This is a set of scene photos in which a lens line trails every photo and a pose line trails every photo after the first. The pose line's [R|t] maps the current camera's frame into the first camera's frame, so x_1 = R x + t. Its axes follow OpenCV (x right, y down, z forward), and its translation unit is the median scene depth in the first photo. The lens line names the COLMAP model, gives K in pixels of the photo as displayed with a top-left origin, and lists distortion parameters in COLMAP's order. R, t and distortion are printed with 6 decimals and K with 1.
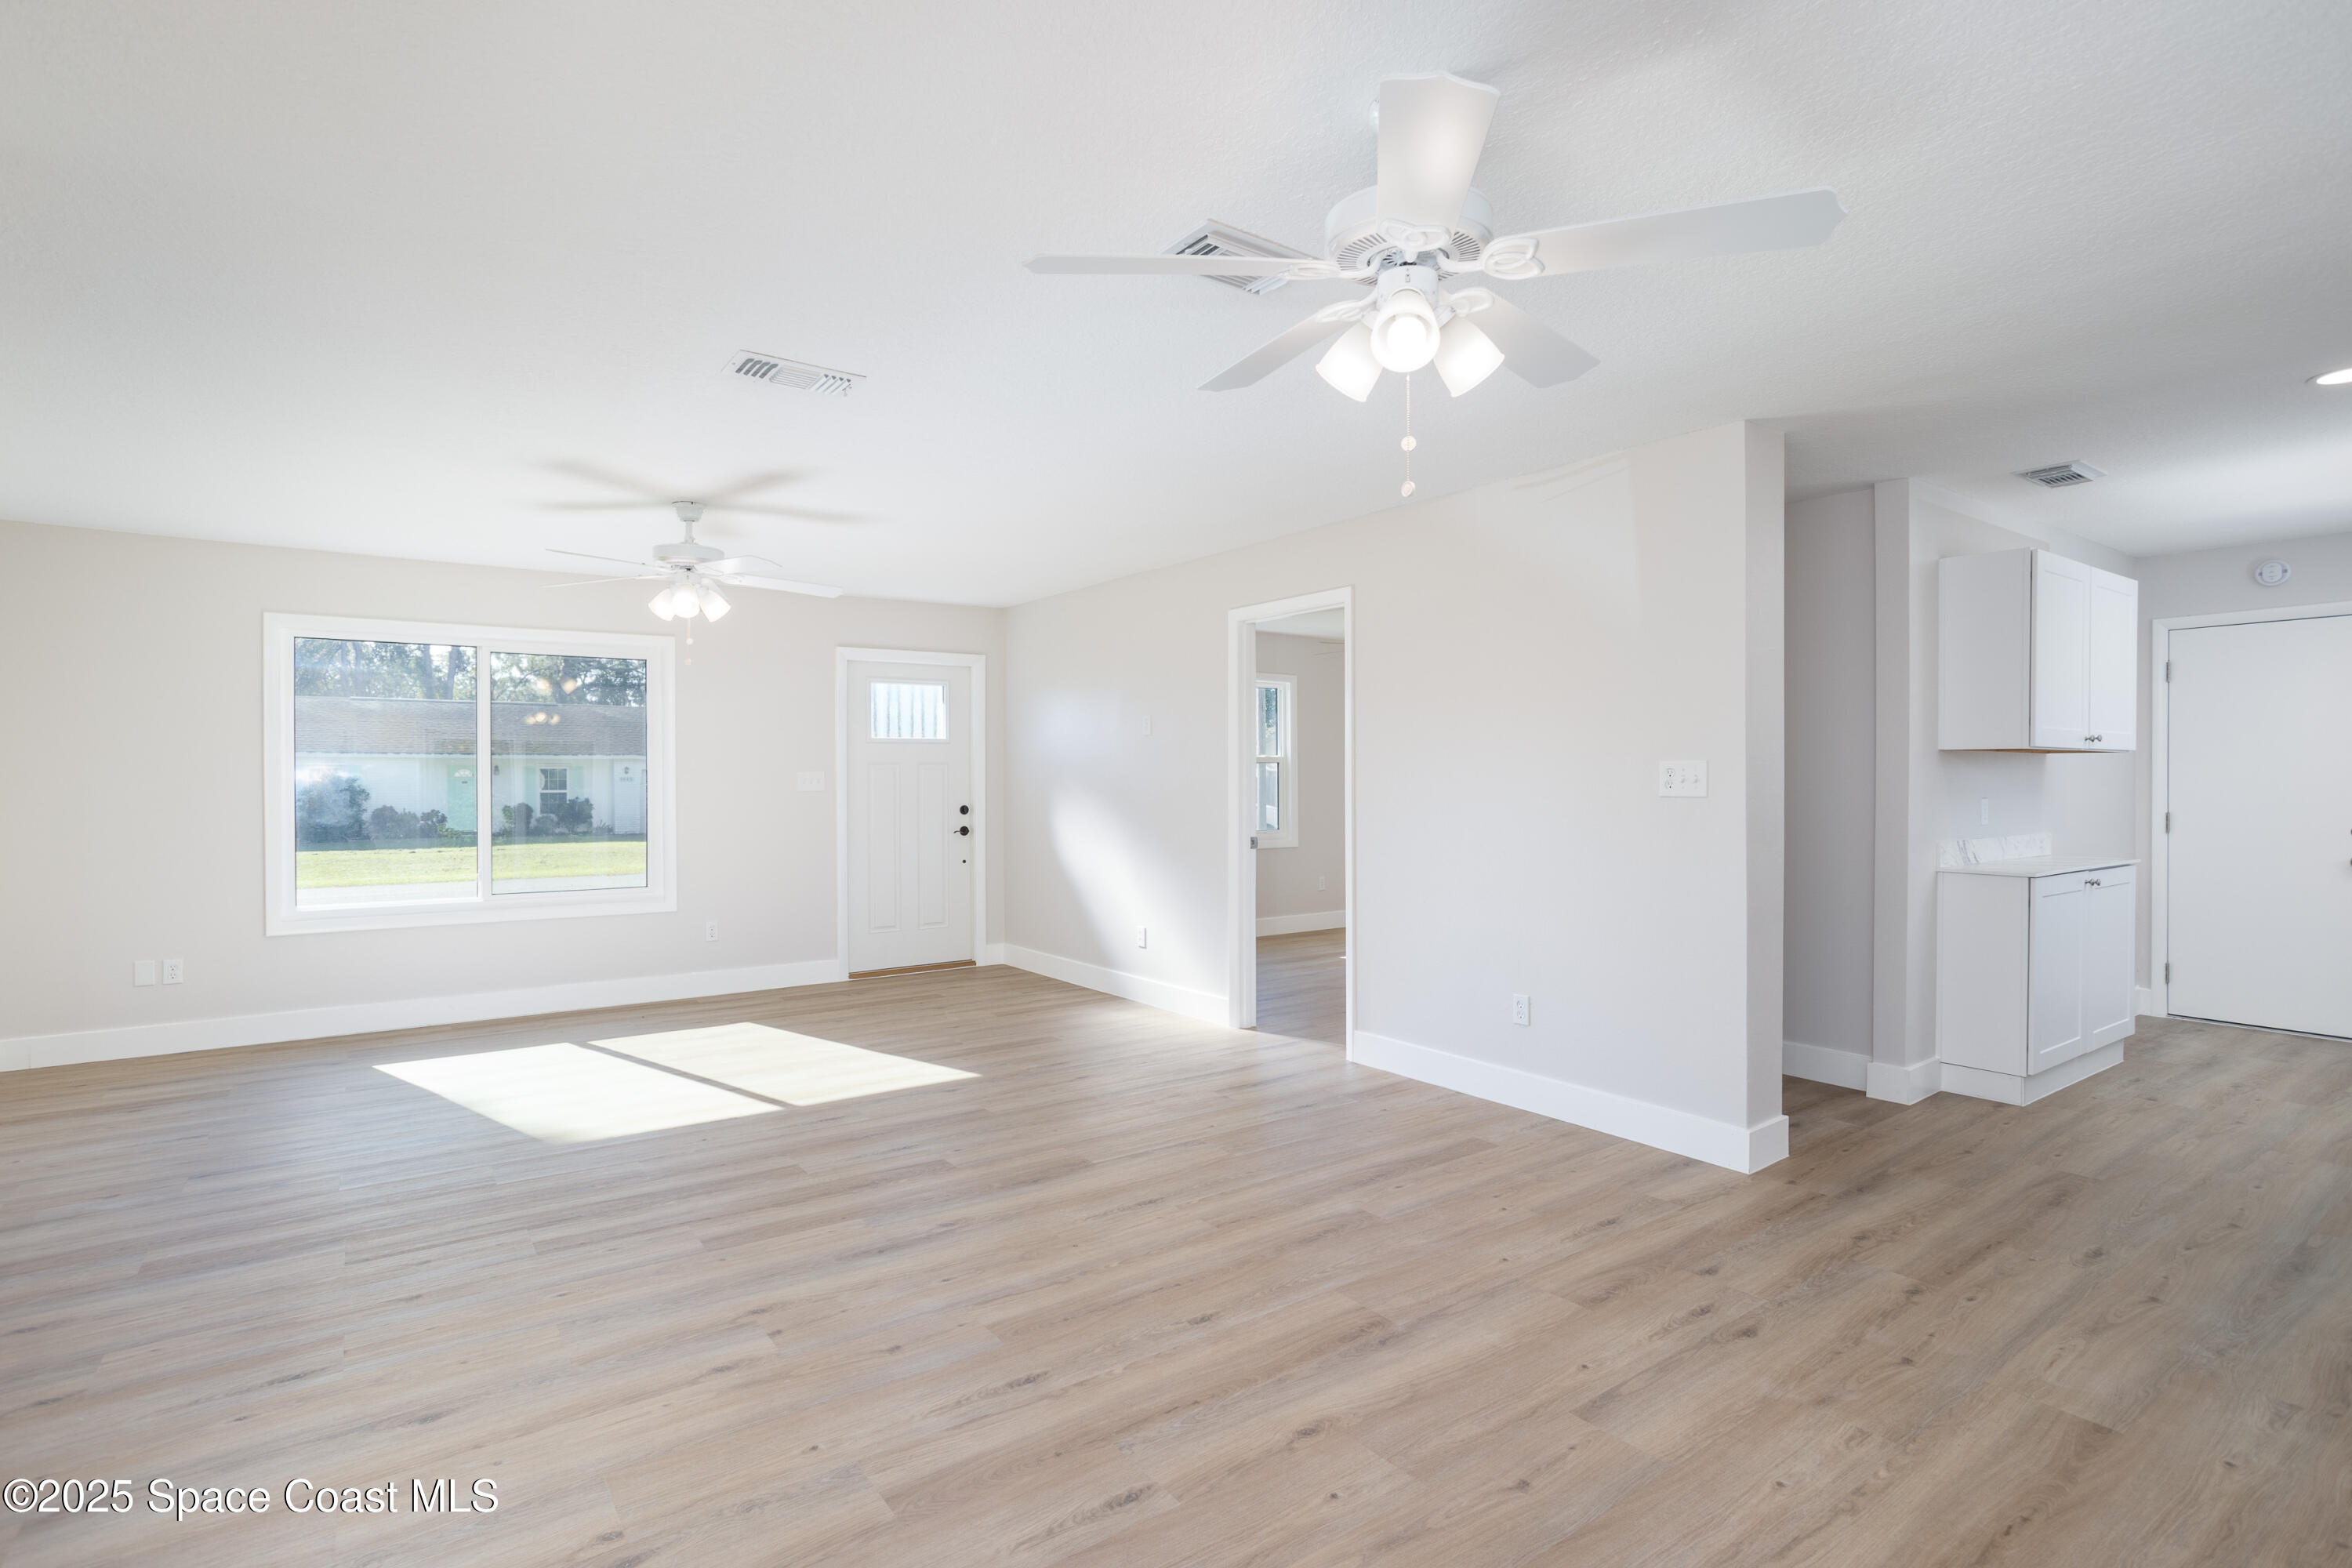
lens RADIAL K [[1118.5, 0, 1176.0], [0, 1118.5, 784.0], [0, 0, 1]] dist [-0.049089, 0.026540]
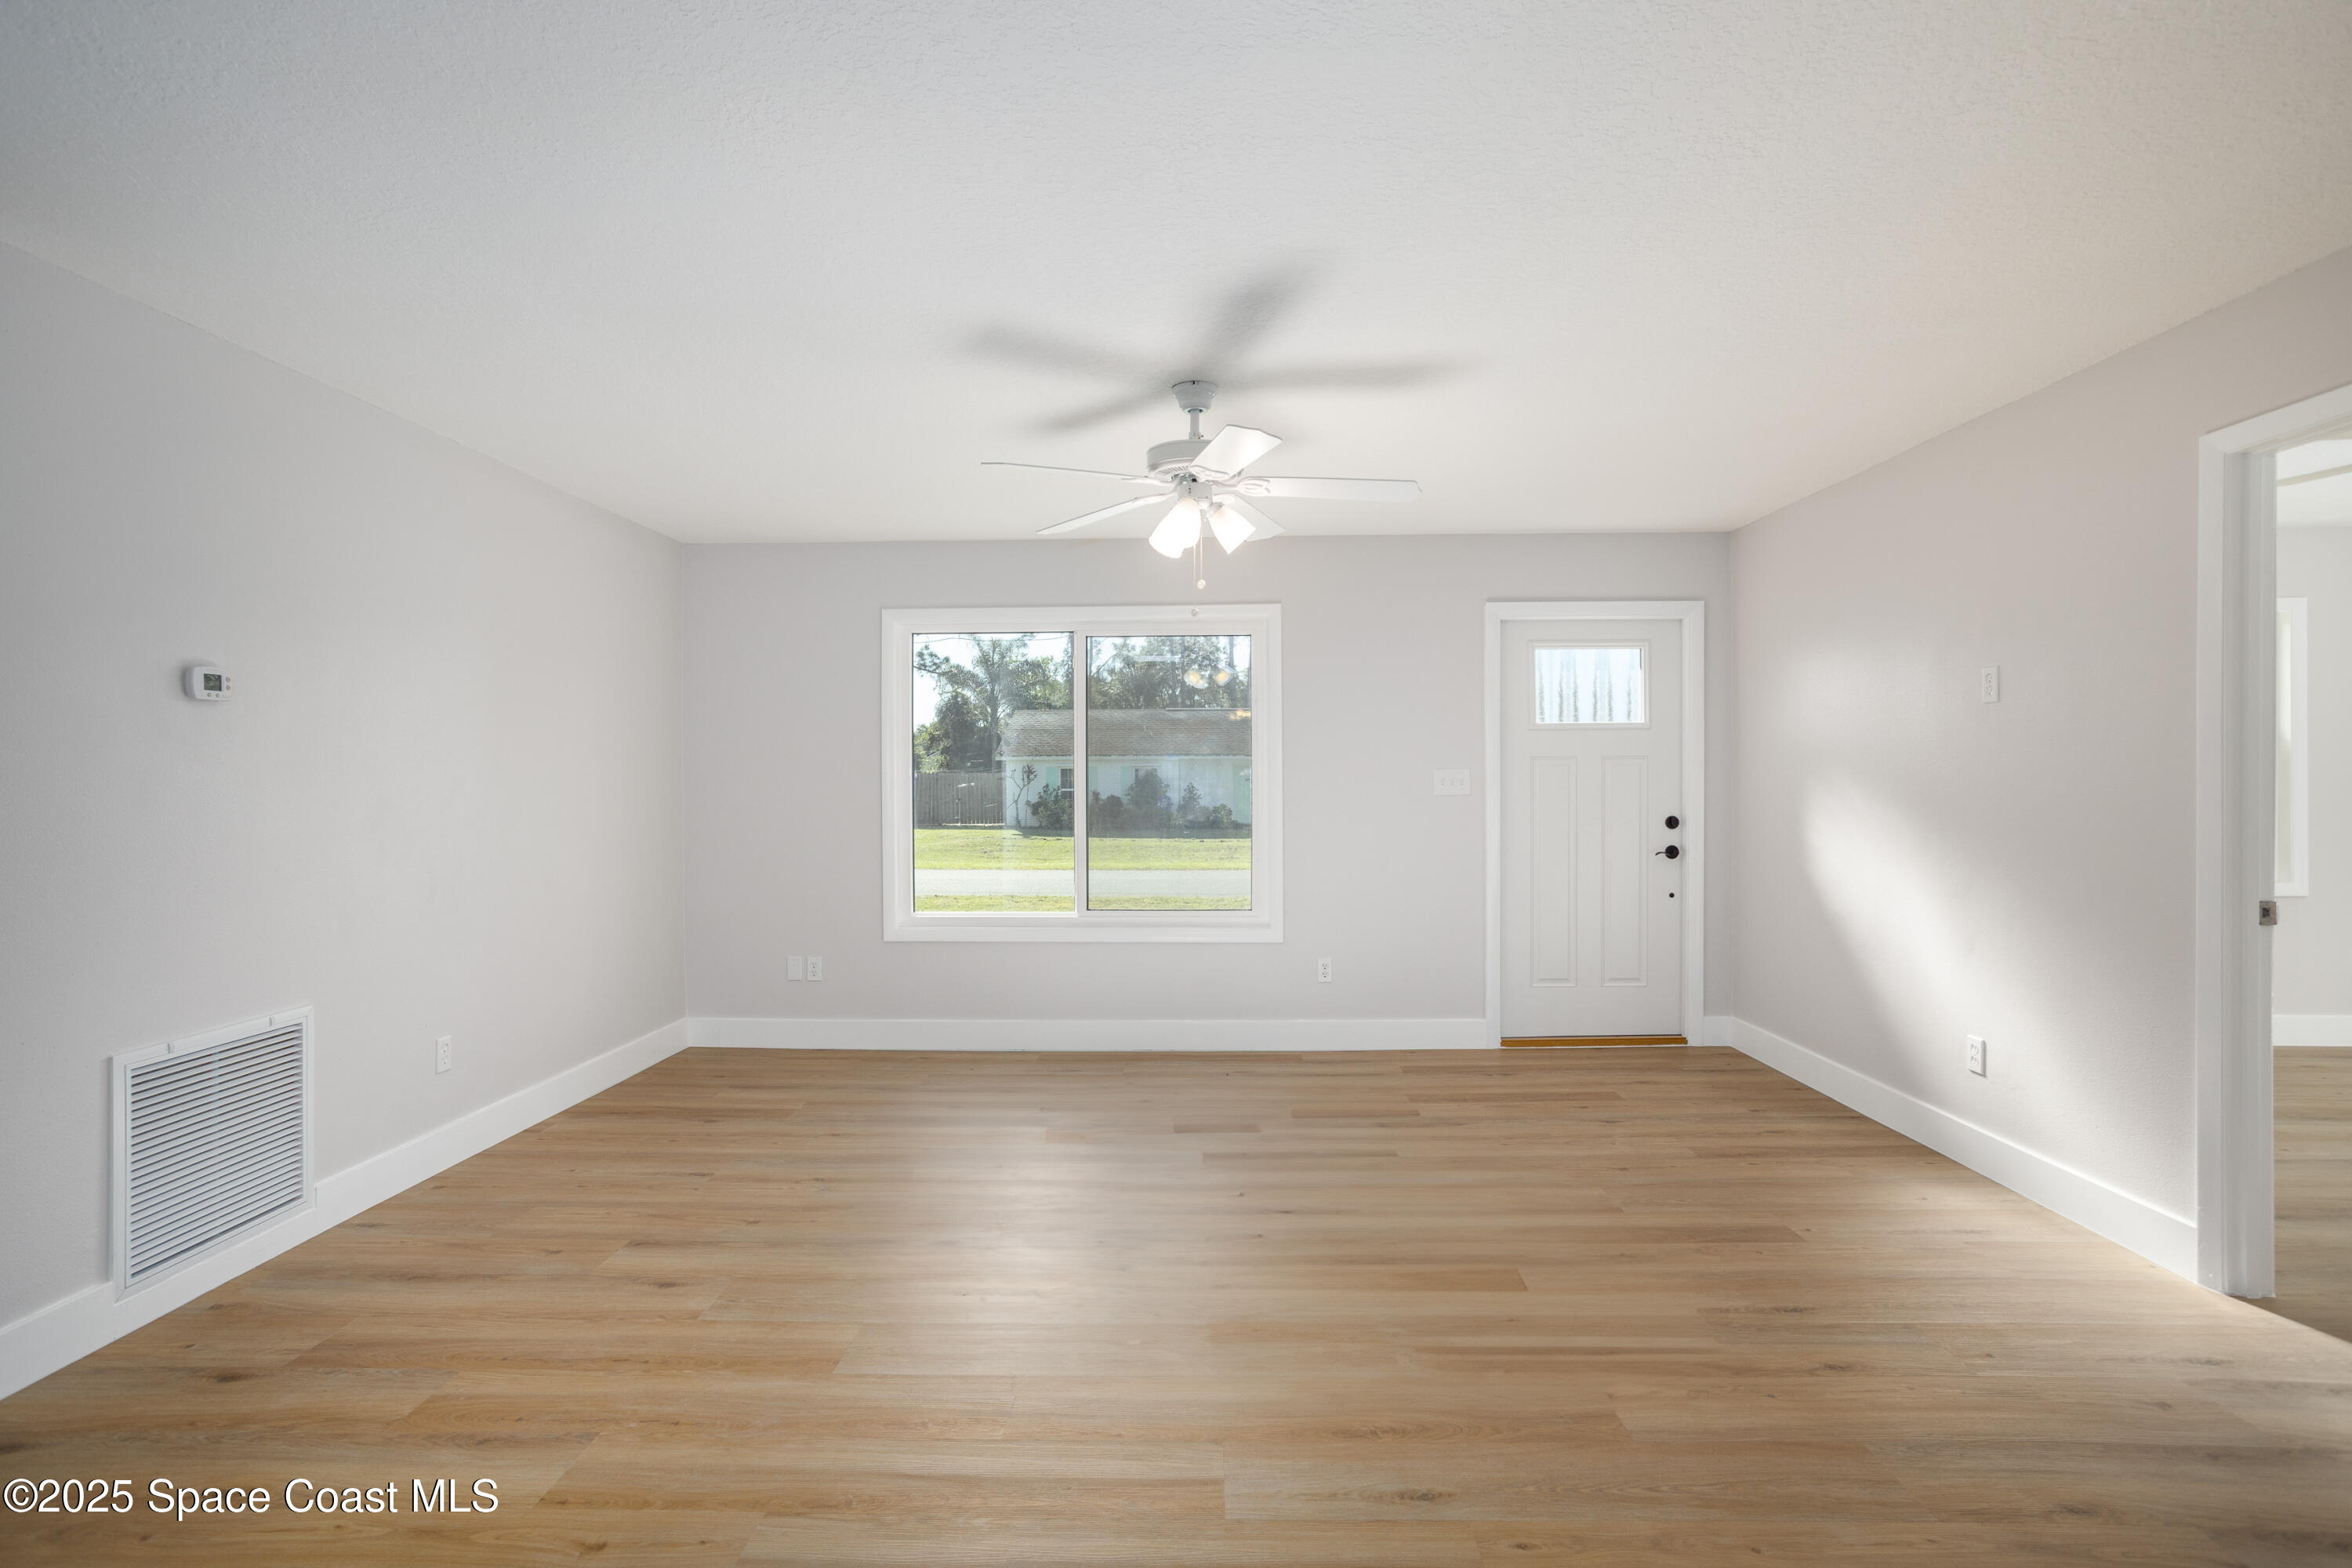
lens RADIAL K [[1118.5, 0, 1176.0], [0, 1118.5, 784.0], [0, 0, 1]] dist [-0.049089, 0.026540]
pose [[0.794029, 0.001660, -0.607877, -0.014227], [-0.000268, 0.999997, 0.002381, -0.002894], [0.607879, -0.001727, 0.794028, 0.286546]]
